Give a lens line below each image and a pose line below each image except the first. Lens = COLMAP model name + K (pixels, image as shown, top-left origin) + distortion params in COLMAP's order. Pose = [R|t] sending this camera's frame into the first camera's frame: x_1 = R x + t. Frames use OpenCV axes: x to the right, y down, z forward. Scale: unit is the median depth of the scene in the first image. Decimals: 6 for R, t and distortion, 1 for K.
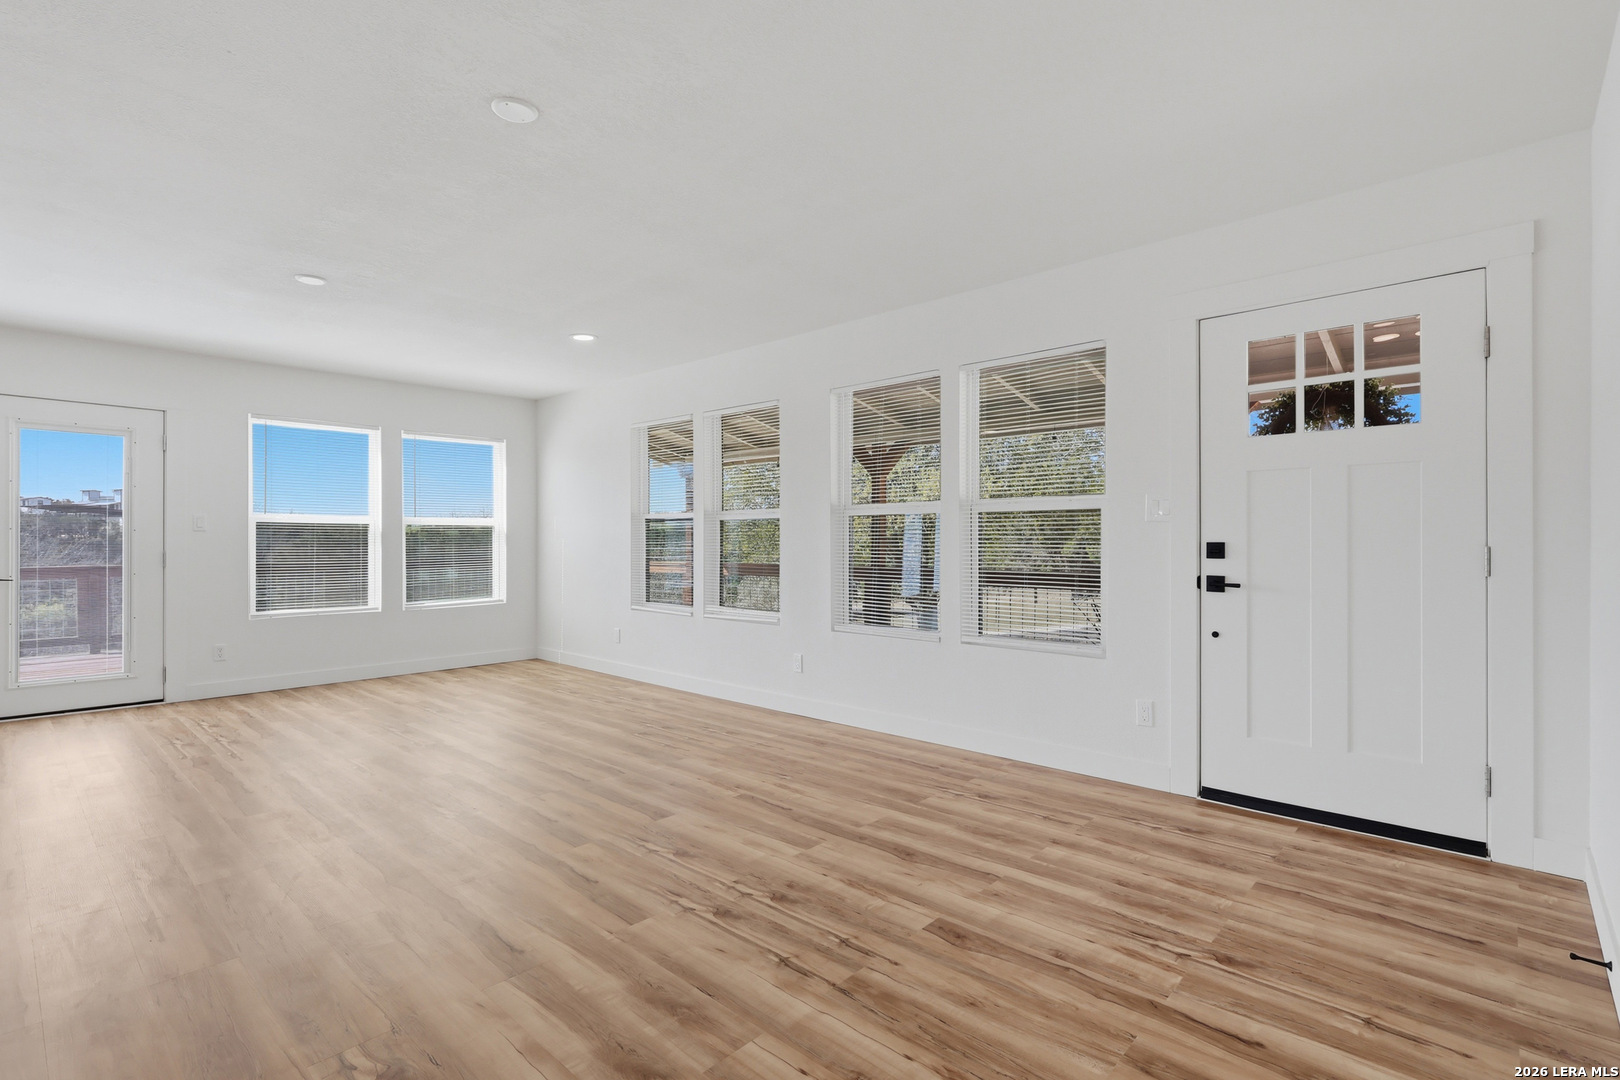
lens RADIAL K [[755.1, 0, 805.5], [0, 755.1, 539.8], [0, 0, 1]] dist [-0.003135, 0.002094]
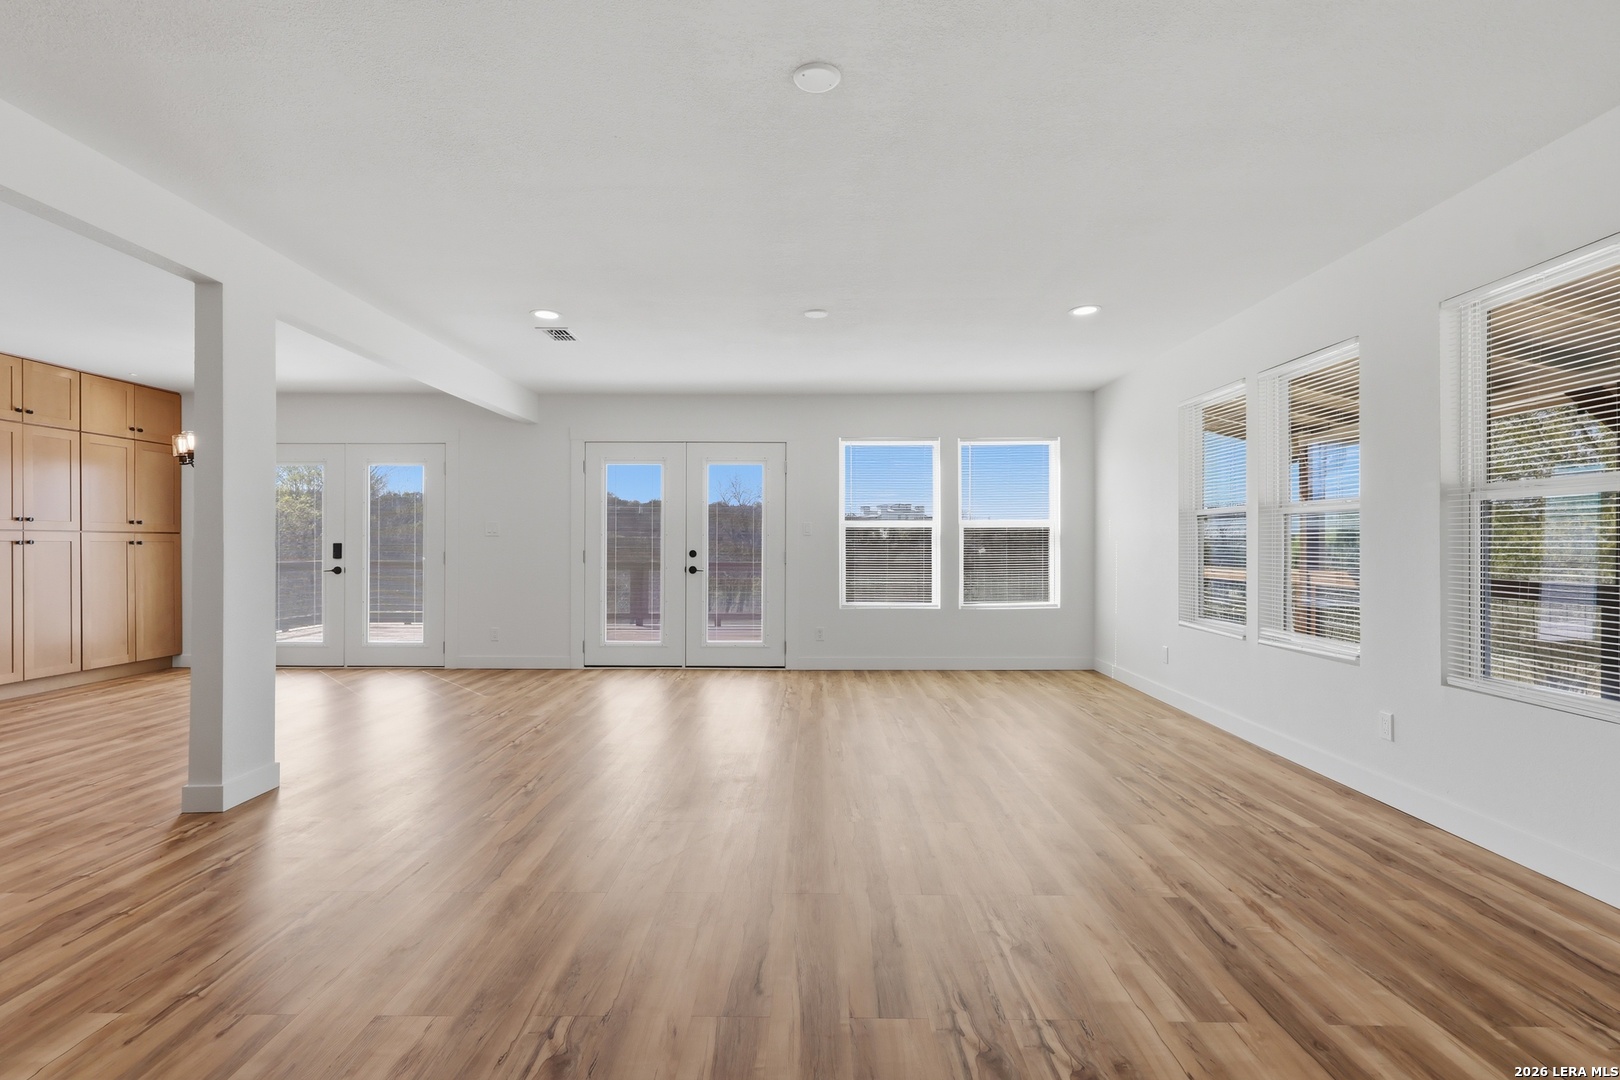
lens RADIAL K [[755.1, 0, 806.2], [0, 755.1, 546.0], [0, 0, 1]] dist [-0.003135, 0.002094]
pose [[0.672090, 0.000840, -0.740469, 0.163816], [0.003759, 0.999983, 0.004546, -0.000397], [0.740460, -0.005839, 0.672075, 0.206779]]
